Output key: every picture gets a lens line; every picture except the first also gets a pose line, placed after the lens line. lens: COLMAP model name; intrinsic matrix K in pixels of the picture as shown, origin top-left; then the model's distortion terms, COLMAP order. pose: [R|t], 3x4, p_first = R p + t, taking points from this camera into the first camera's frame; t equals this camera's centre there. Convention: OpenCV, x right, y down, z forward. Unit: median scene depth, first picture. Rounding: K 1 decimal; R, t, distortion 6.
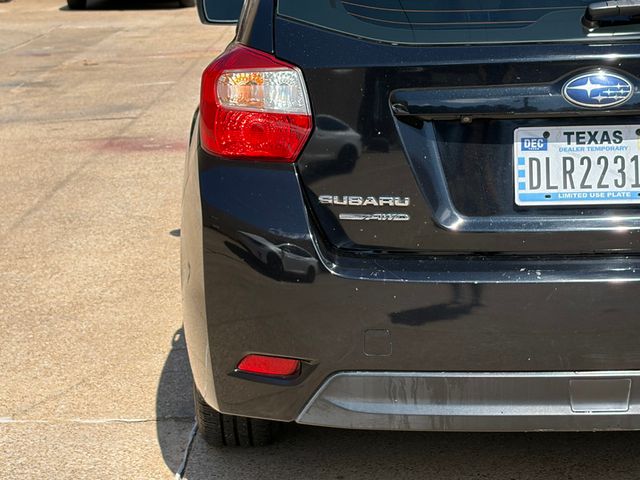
lens RADIAL K [[1506.8, 0, 275.0], [0, 1506.8, 247.4], [0, 0, 1]] dist [0.136011, 0.000000]
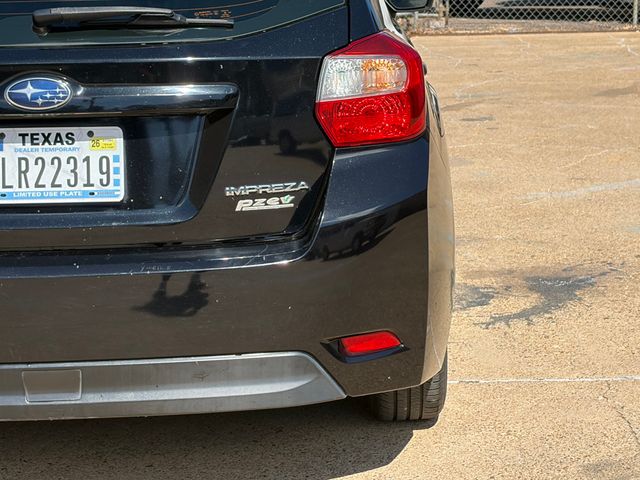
lens RADIAL K [[1444.0, 0, 321.6], [0, 1444.0, 244.5], [0, 0, 1]] dist [0.164907, 0.000000]
pose [[0.997662, -0.005785, 0.068097, 0.330031], [0.005212, 0.999950, 0.008589, -0.007387], [-0.068143, -0.008214, 0.997642, -0.011544]]
